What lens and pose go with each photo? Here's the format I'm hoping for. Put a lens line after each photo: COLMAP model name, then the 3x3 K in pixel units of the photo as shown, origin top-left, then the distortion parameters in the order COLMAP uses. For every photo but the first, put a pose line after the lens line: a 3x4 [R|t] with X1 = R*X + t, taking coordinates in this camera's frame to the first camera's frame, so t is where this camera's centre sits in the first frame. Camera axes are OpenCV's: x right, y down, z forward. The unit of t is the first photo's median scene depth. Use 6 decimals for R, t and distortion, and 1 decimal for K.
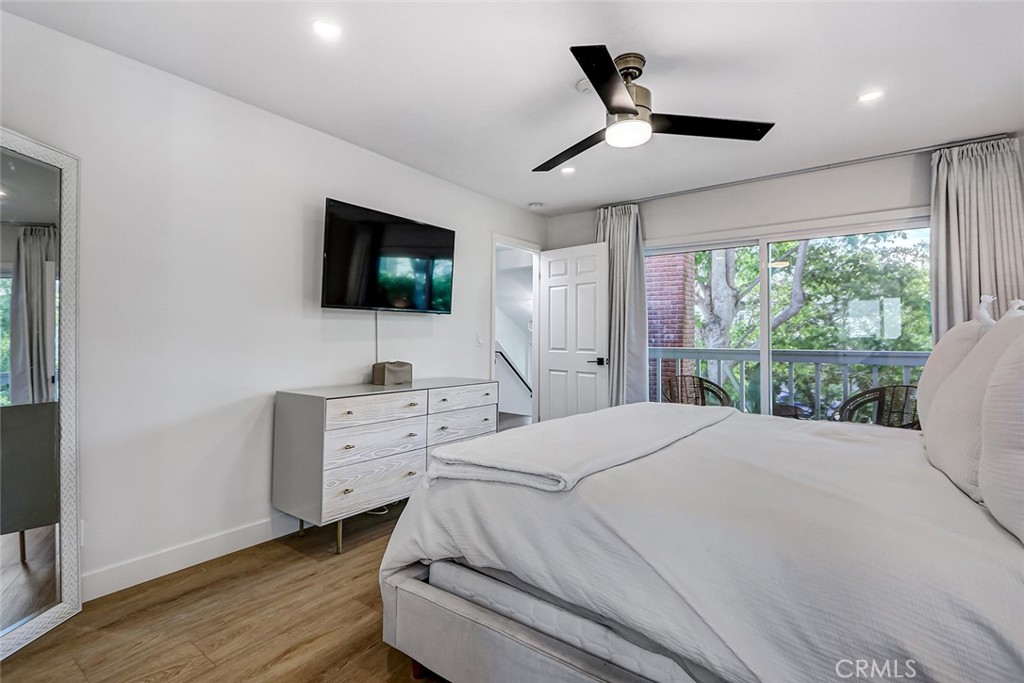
lens RADIAL K [[469.0, 0, 508.0], [0, 469.0, 339.3], [0, 0, 1]] dist [0.002019, -0.002709]
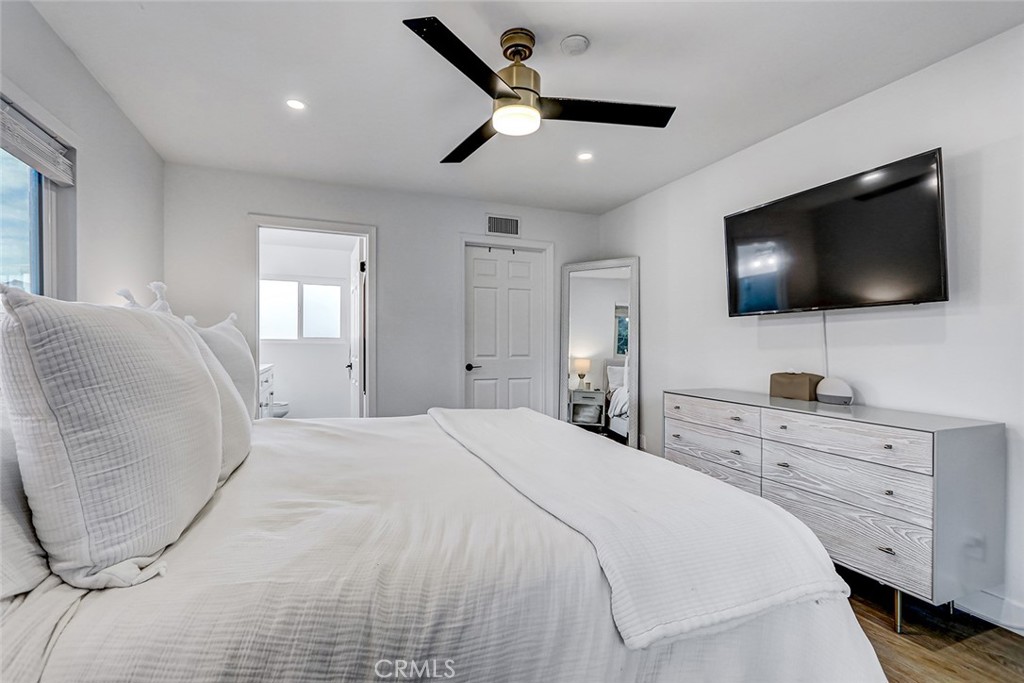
lens RADIAL K [[469.0, 0, 504.7], [0, 469.0, 346.9], [0, 0, 1]] dist [0.002019, -0.002709]
pose [[-0.542437, -0.004482, -0.840084, 0.722647], [-0.003688, 0.999989, -0.002954, 0.006317], [0.840088, 0.001495, -0.542448, 1.022501]]
